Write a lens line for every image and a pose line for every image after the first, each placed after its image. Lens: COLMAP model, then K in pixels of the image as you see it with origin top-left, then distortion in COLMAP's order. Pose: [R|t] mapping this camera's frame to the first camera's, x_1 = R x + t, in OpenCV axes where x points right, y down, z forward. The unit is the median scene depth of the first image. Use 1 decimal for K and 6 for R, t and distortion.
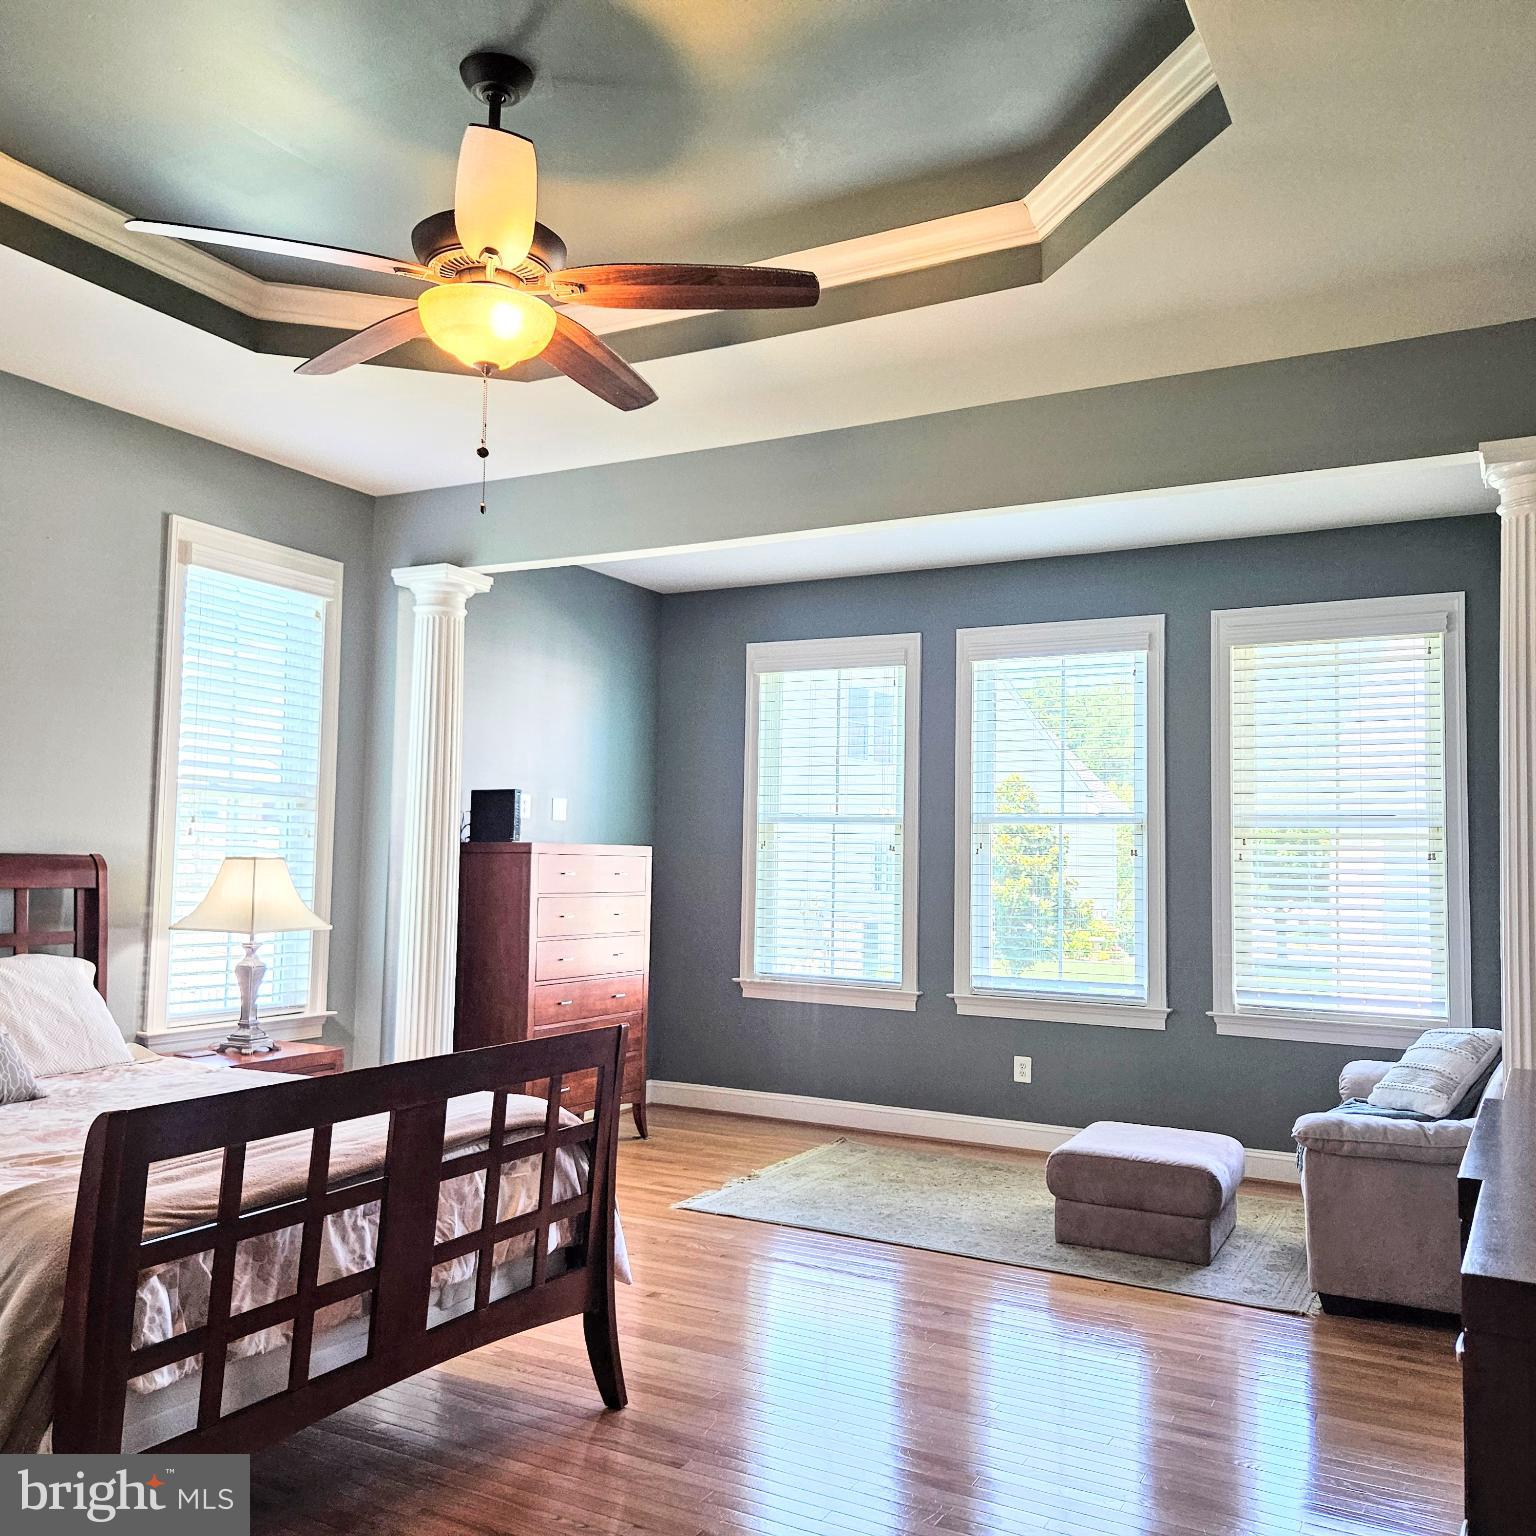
lens RADIAL K [[1365.7, 0, 737.0], [0, 1365.7, 767.4], [0, 0, 1]] dist [0.062823, -0.058762]
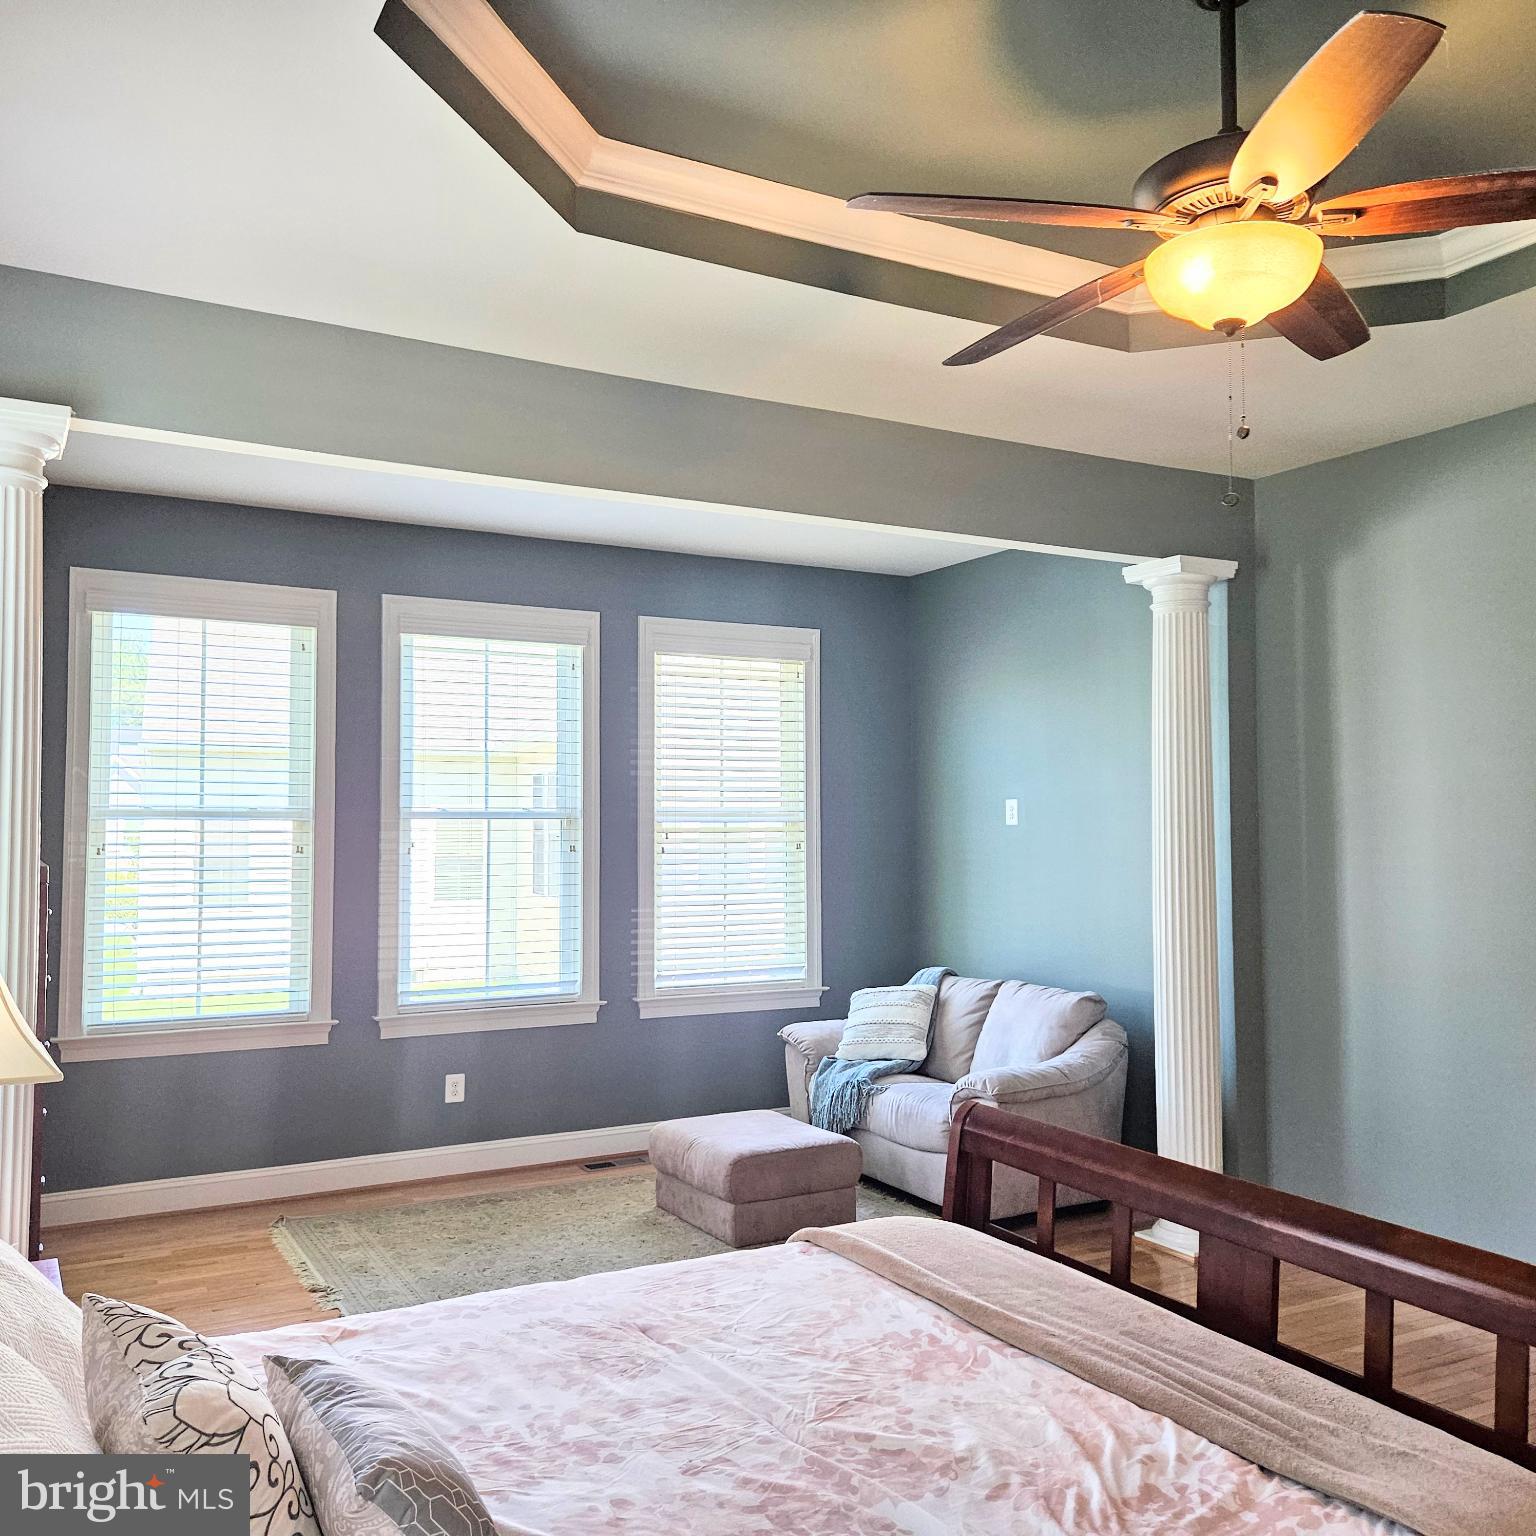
lens RADIAL K [[1523.0, 0, 768.0], [0, 1523.0, 768.0], [0, 0, 1]] dist [0.061357, -0.017460]
pose [[0.491181, 0.028728, 0.870583, -0.624778], [-0.037362, 0.999231, -0.011894, 0.012478], [-0.870256, -0.026684, 0.491877, 0.347644]]
